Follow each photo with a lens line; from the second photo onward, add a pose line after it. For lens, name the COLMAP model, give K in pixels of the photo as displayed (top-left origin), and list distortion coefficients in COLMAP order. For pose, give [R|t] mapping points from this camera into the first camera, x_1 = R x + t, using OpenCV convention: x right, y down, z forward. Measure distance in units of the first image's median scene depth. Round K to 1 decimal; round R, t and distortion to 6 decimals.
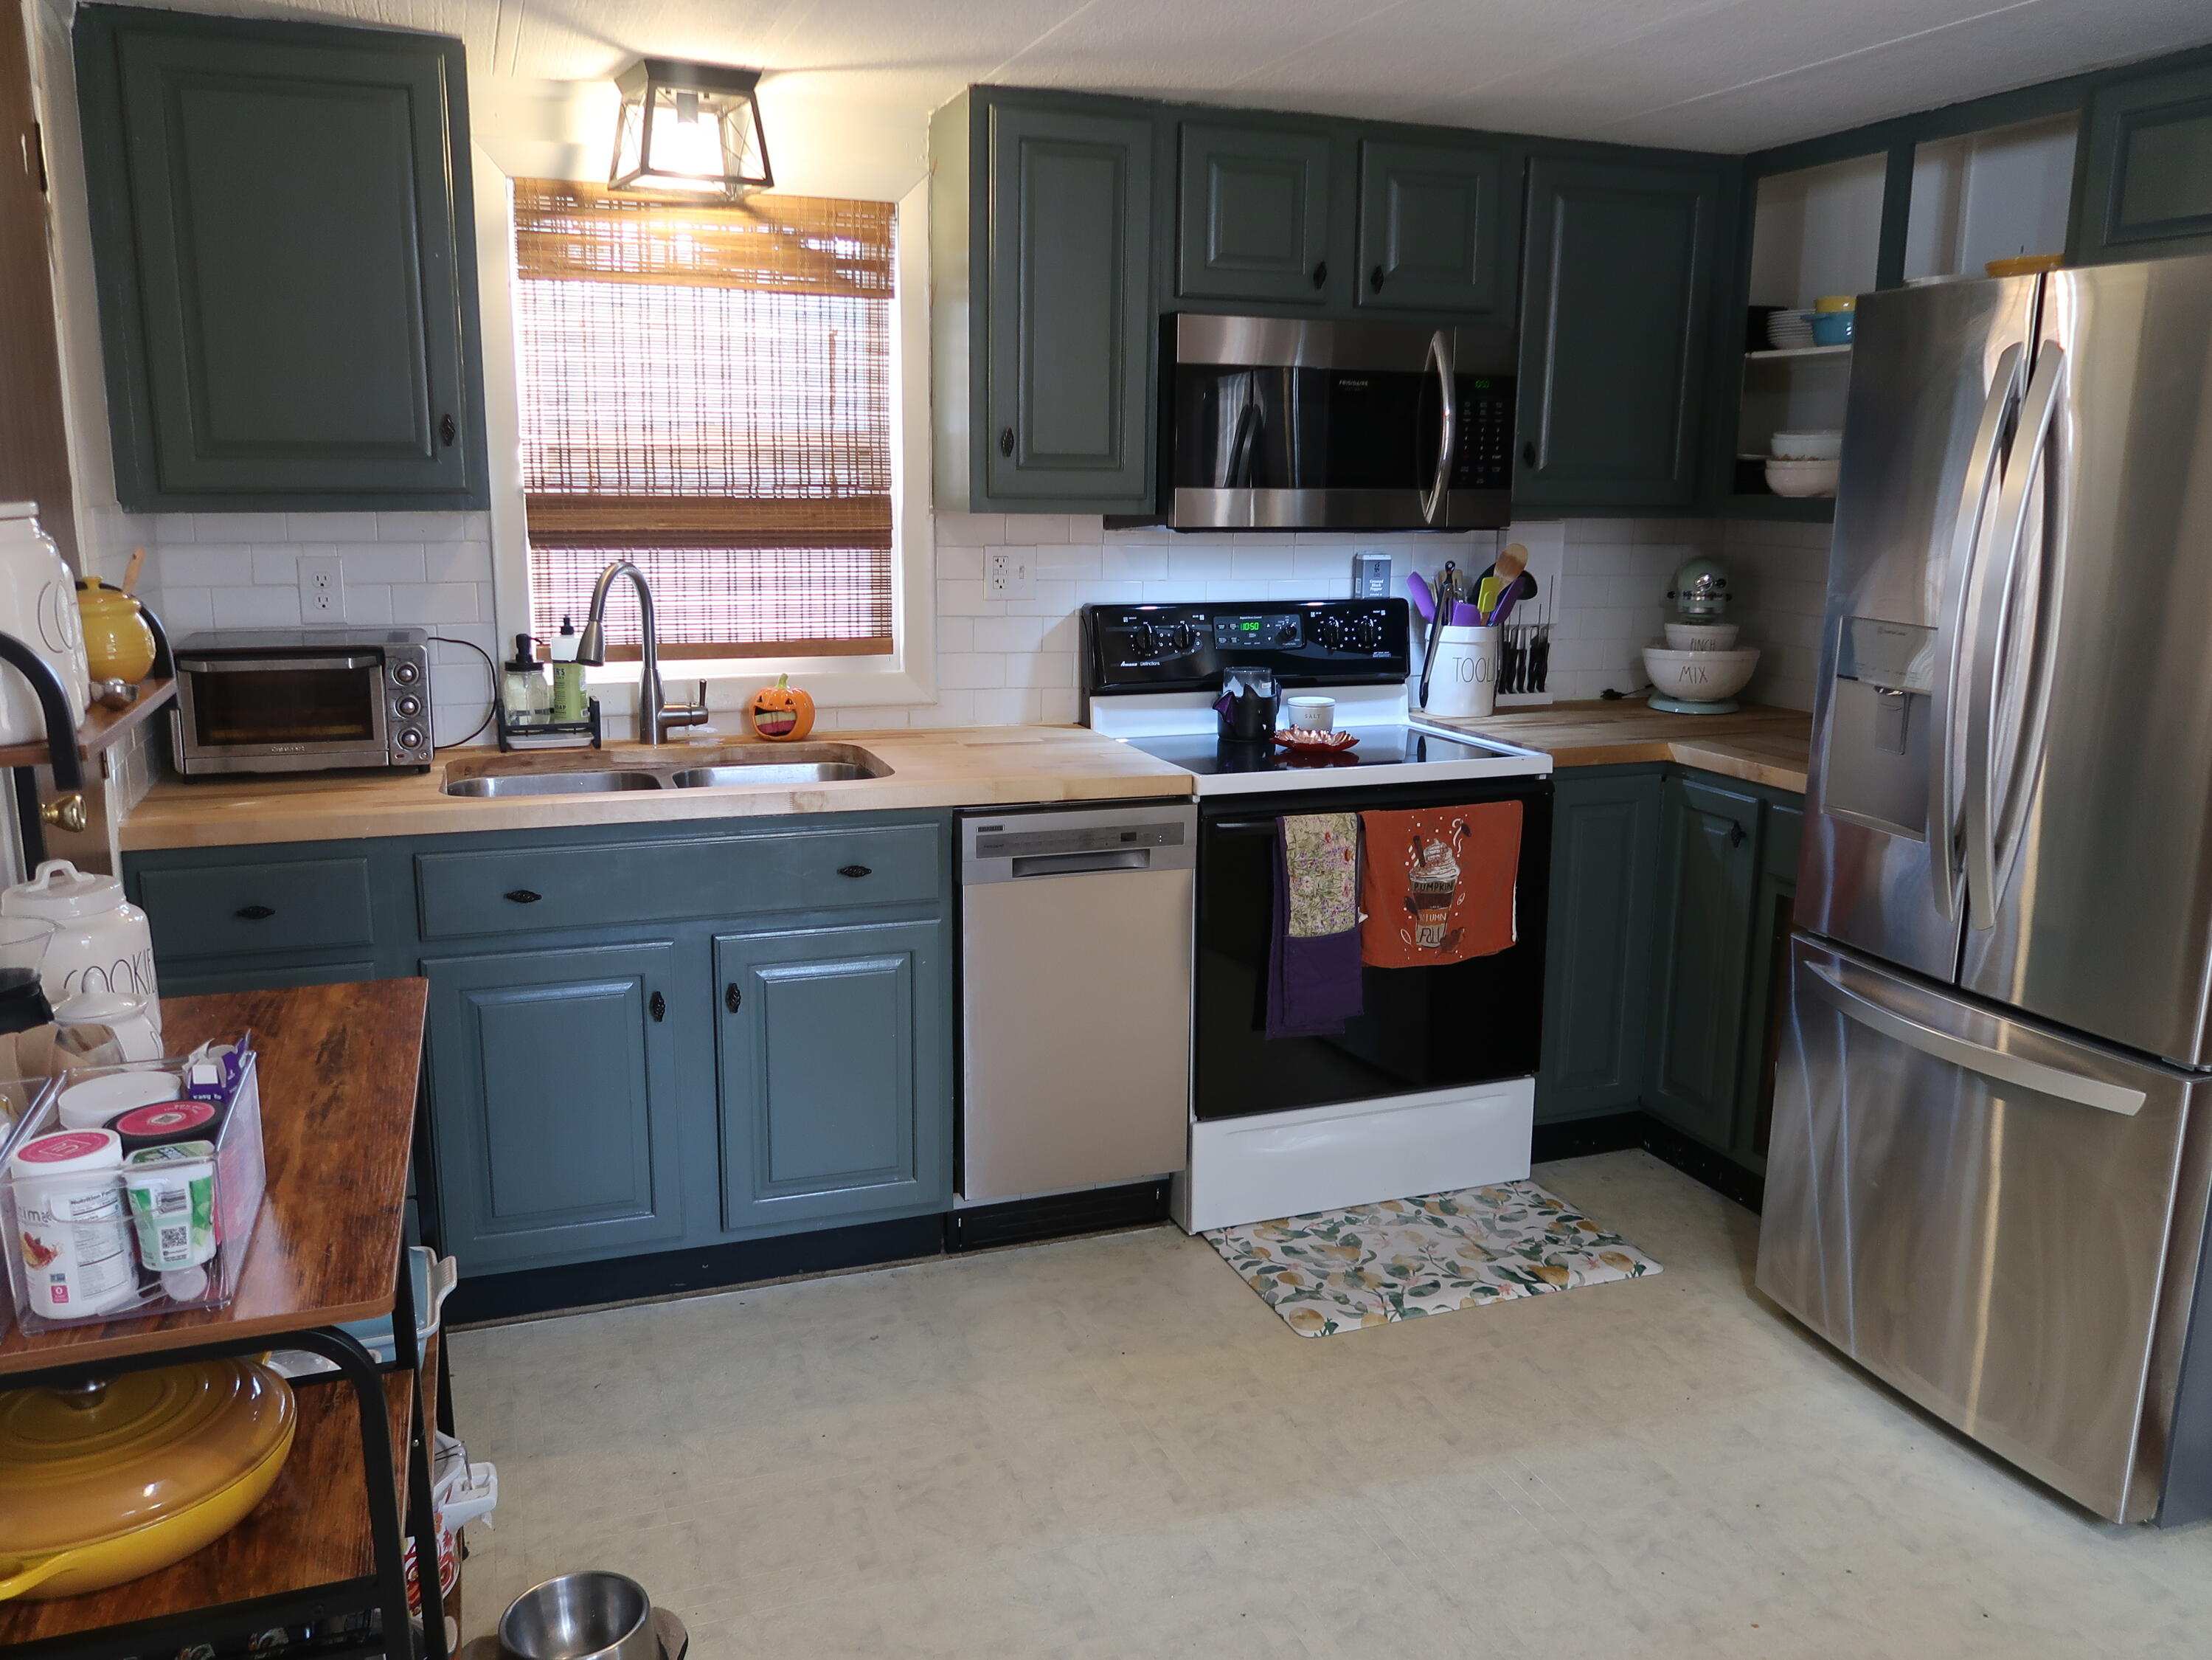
lens RADIAL K [[1716.5, 0, 1112.9], [0, 1716.5, 829.7], [0, 0, 1]] dist [-0.023139, 0.009268]
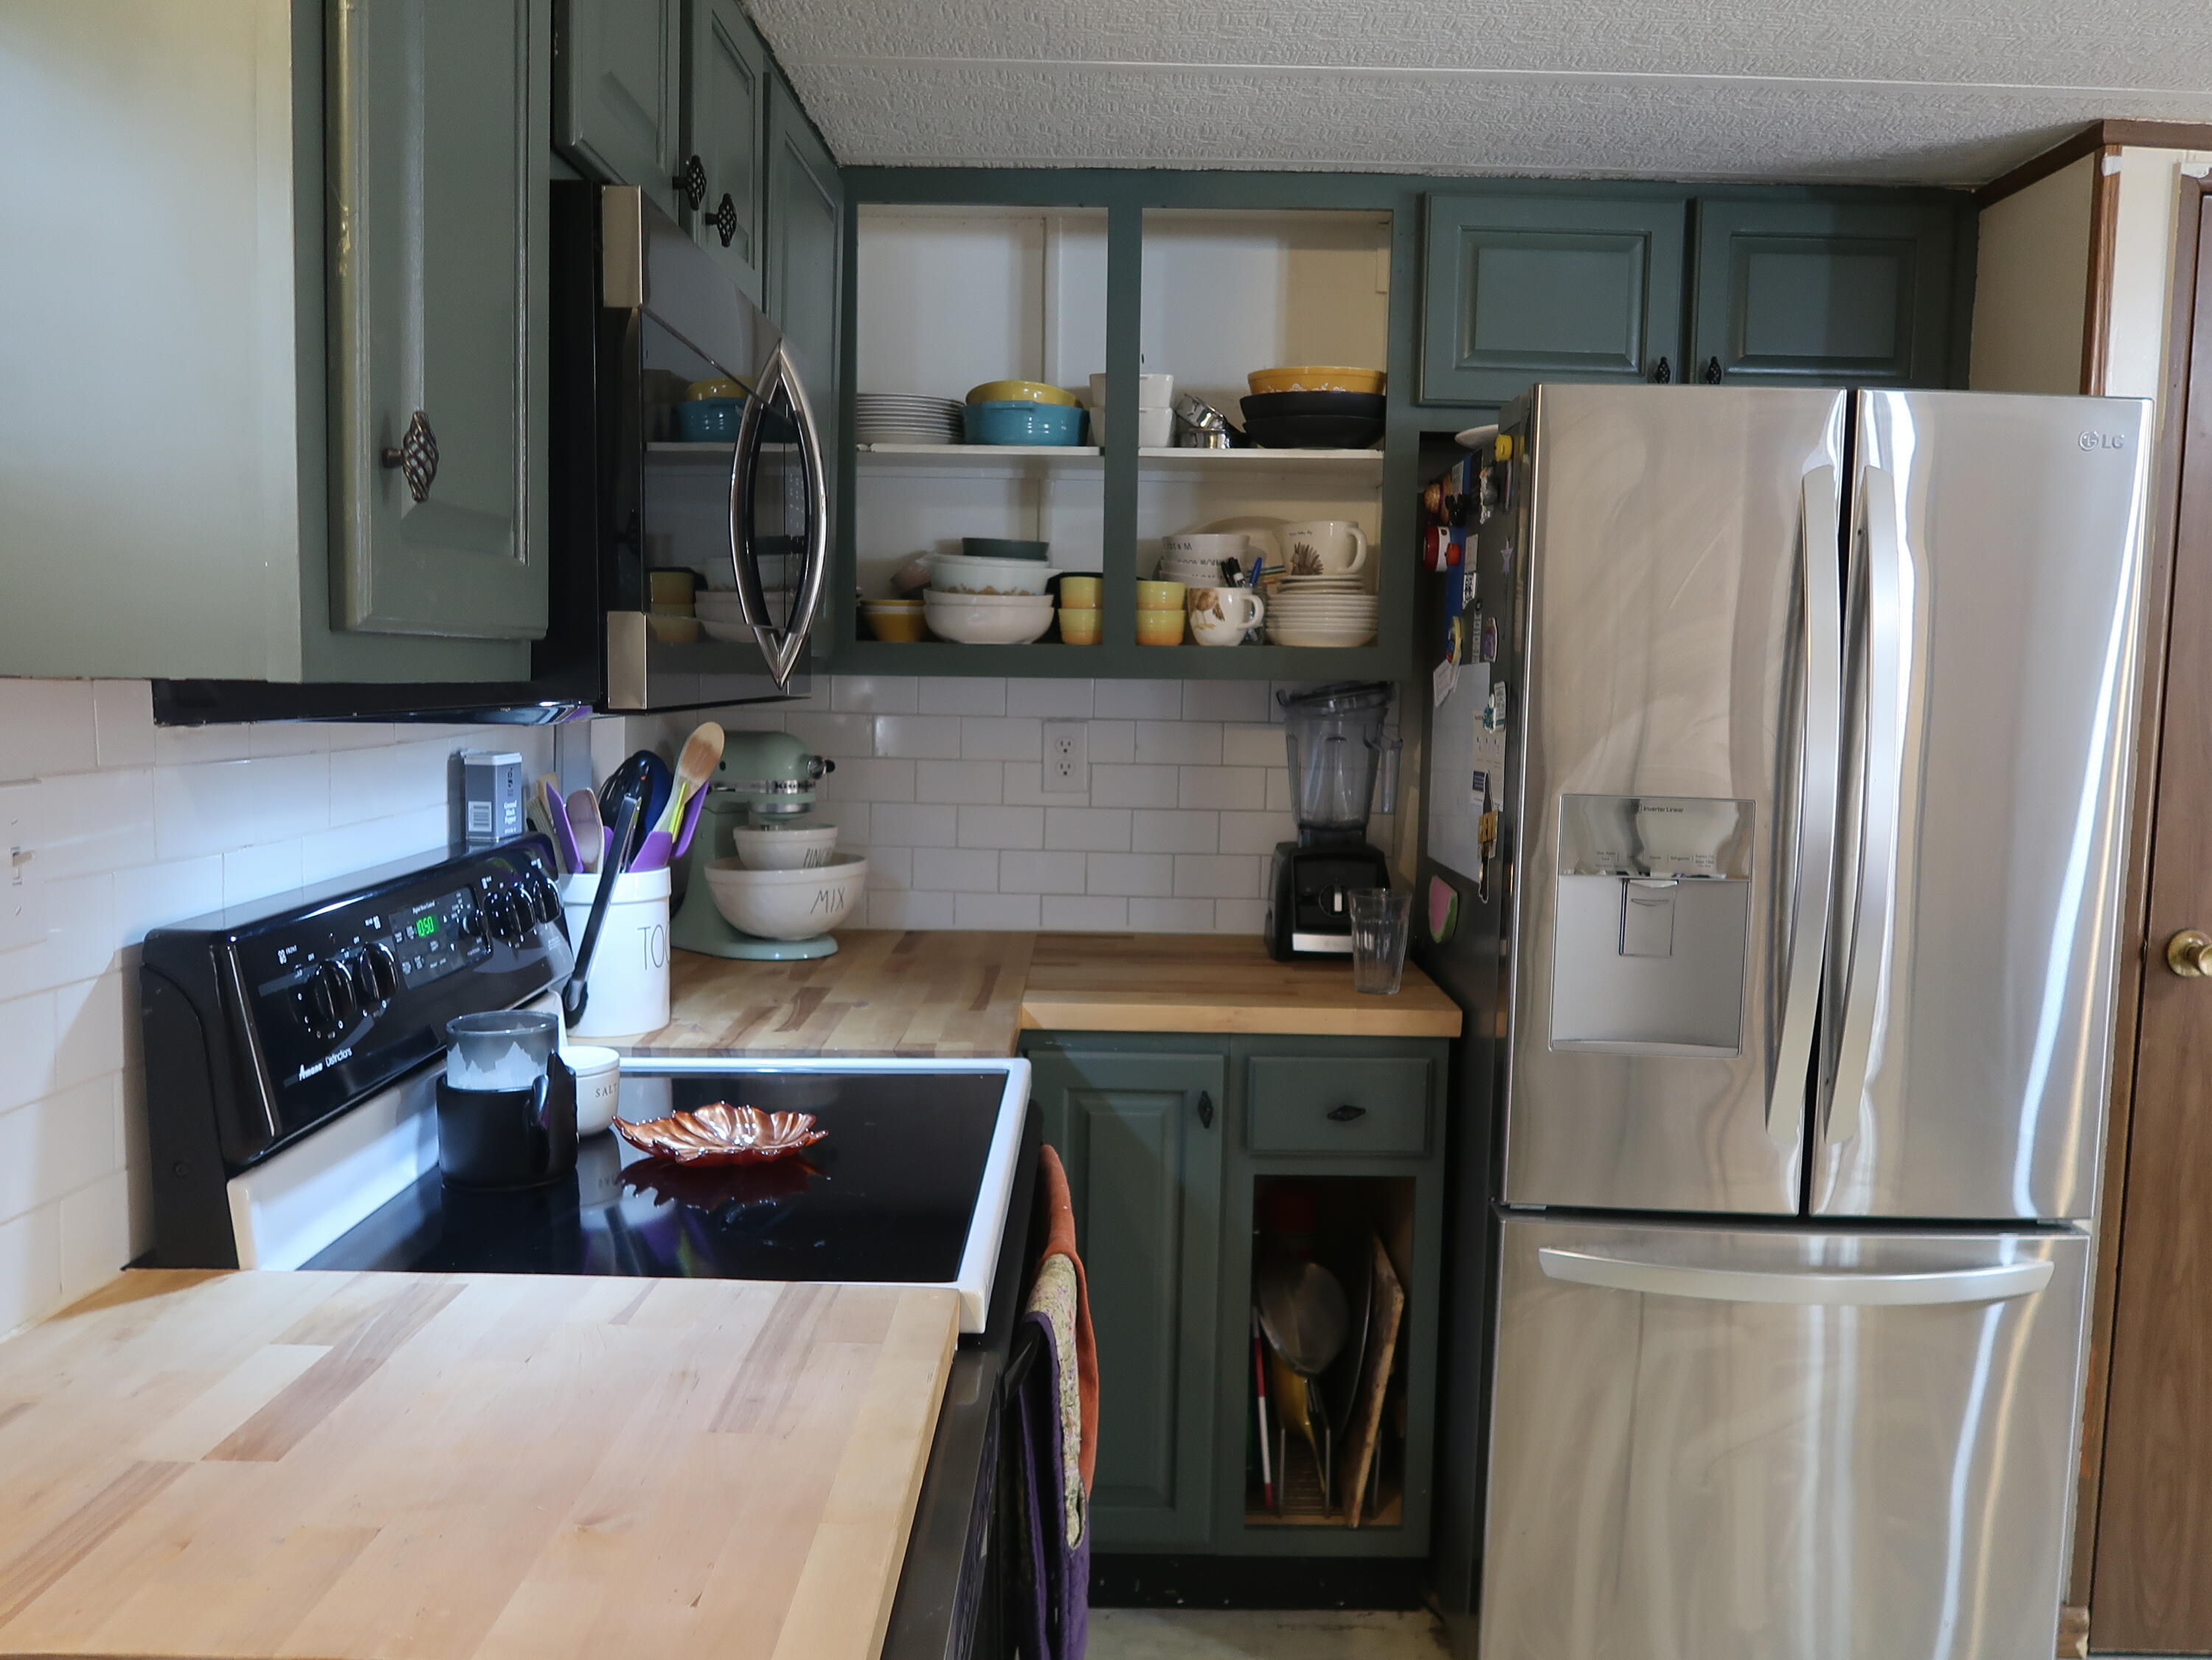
lens RADIAL K [[1716.5, 0, 1110.5], [0, 1716.5, 828.6], [0, 0, 1]] dist [-0.023139, 0.009268]
pose [[0.346501, -0.094702, 0.933257, -0.301880], [0.178414, 0.983383, 0.033547, -0.141762], [-0.920926, 0.154882, 0.357639, 0.752743]]
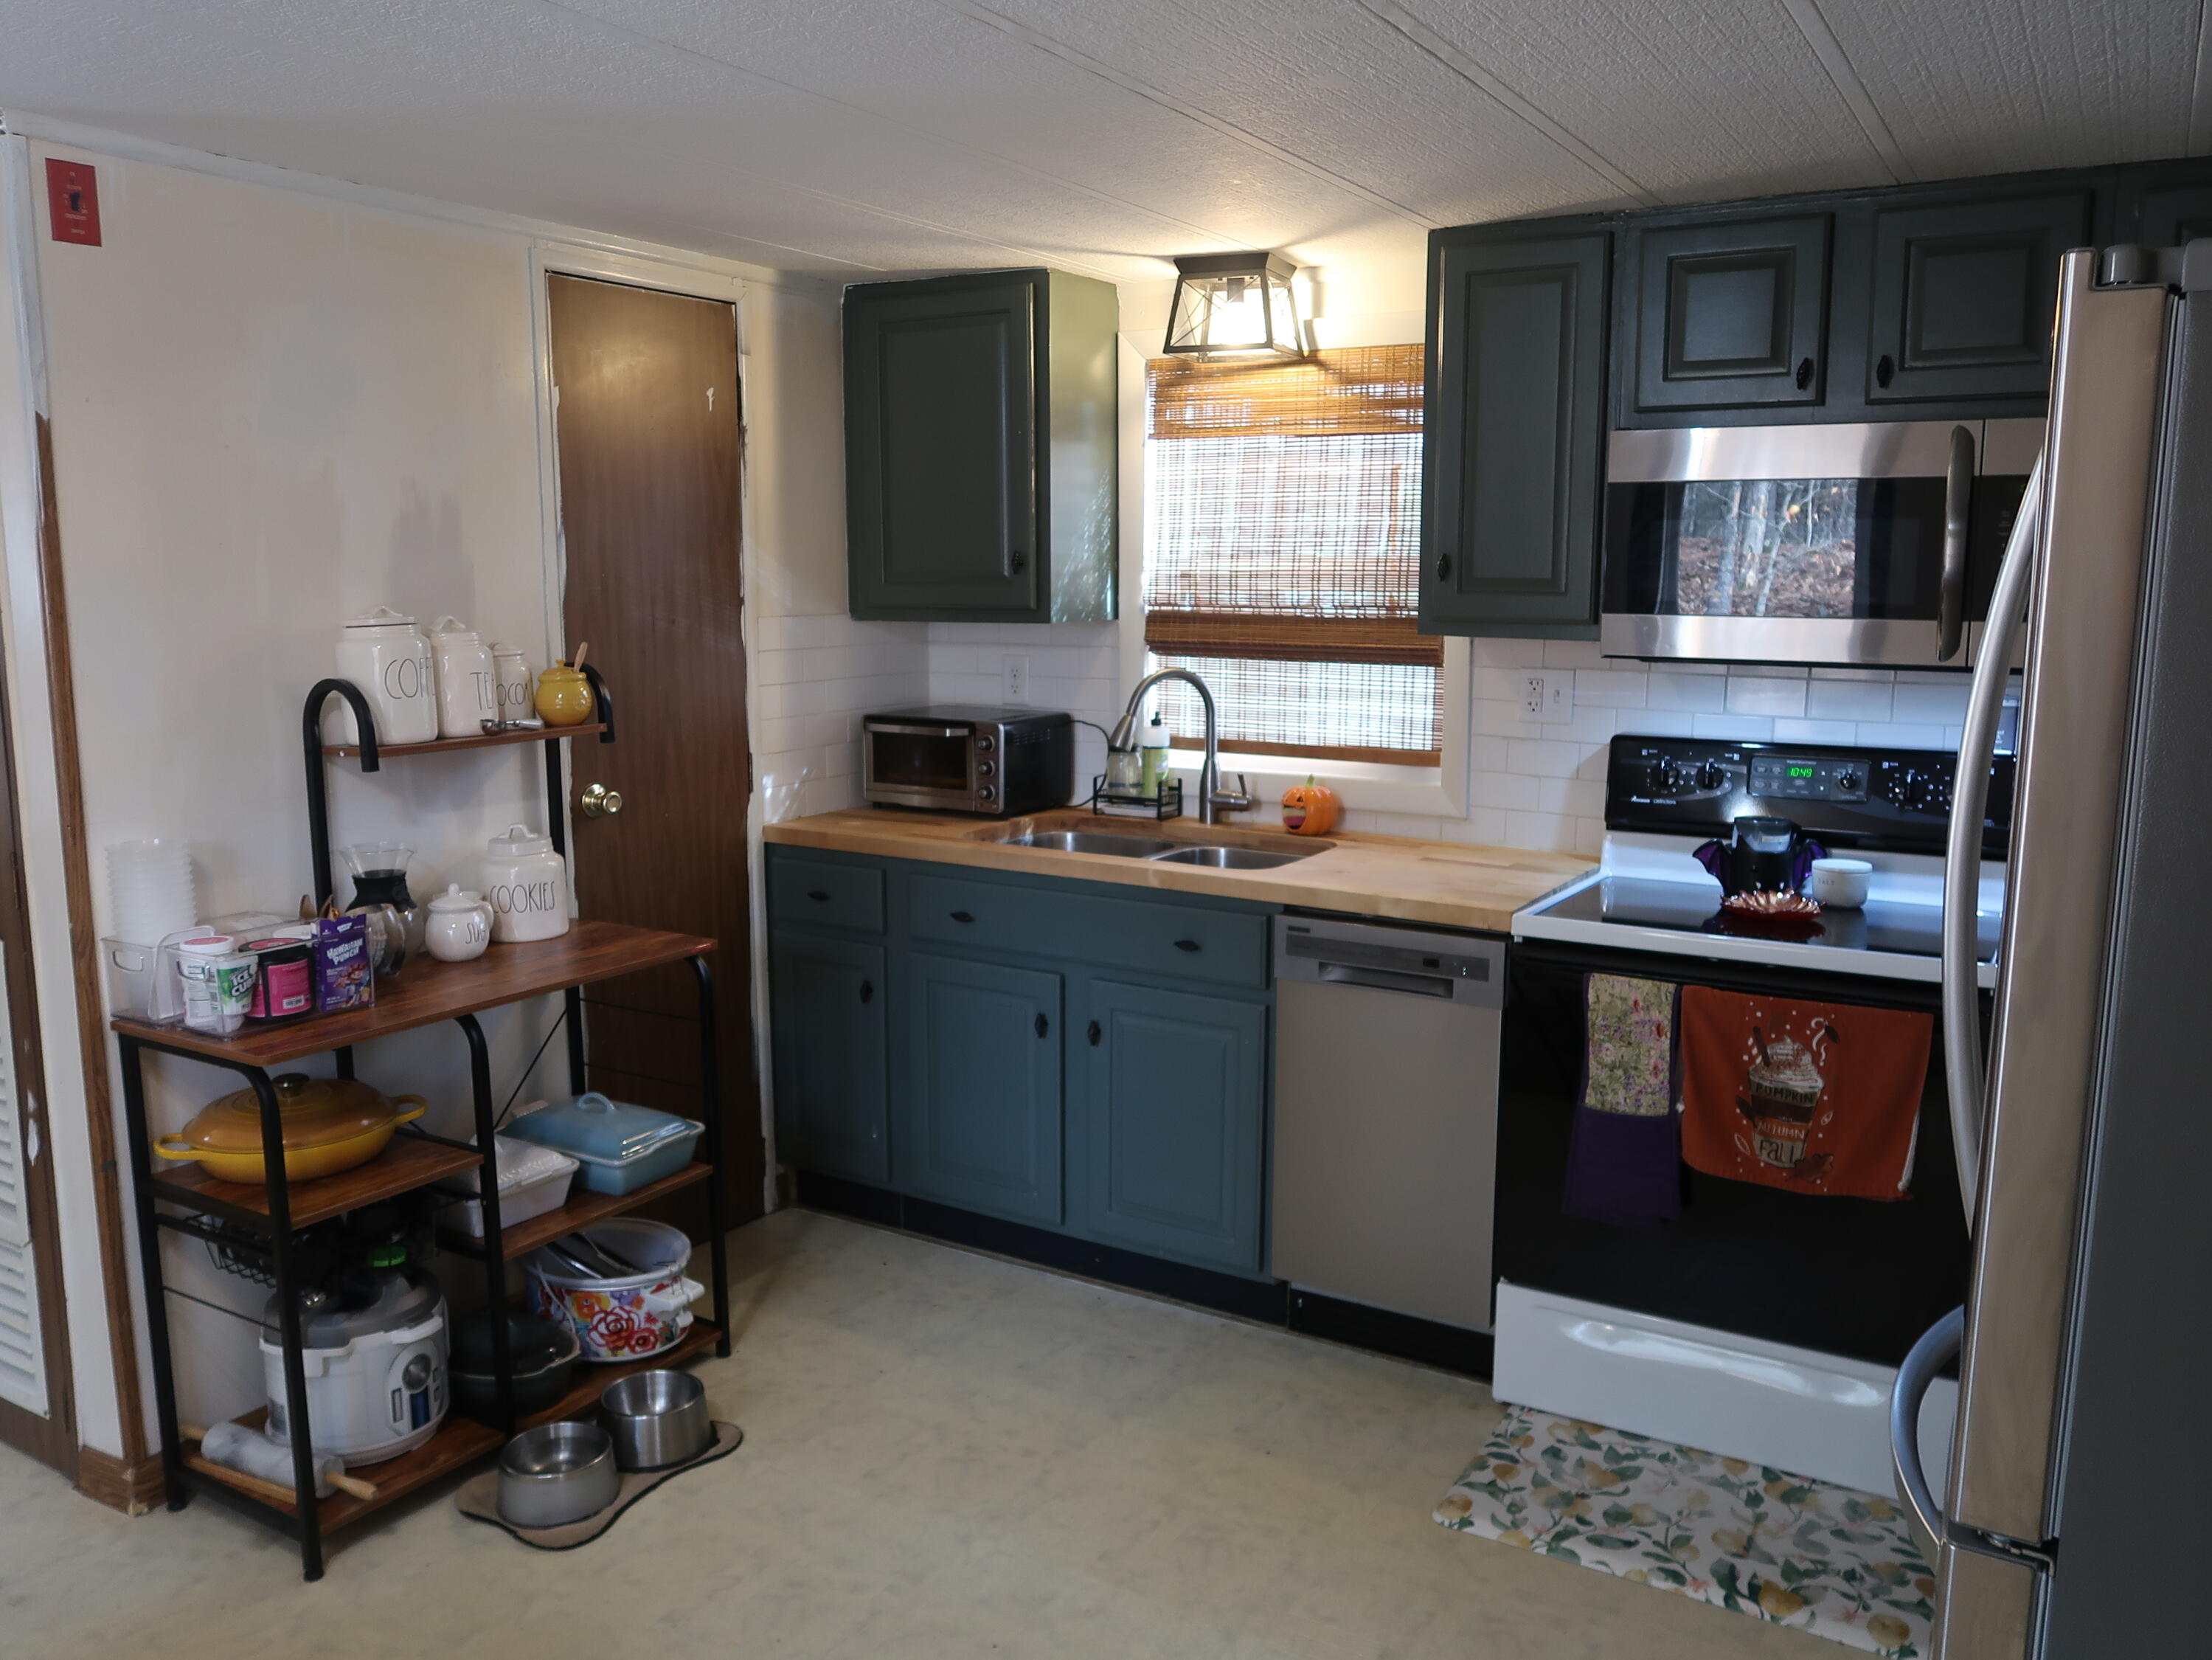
lens RADIAL K [[1716.5, 0, 1103.7], [0, 1716.5, 831.4], [0, 0, 1]] dist [-0.023139, 0.009268]
pose [[0.618325, 0.111542, -0.777967, 0.613263], [-0.158708, 0.987205, 0.015401, -0.052524], [0.769731, 0.113947, 0.628116, 0.213451]]
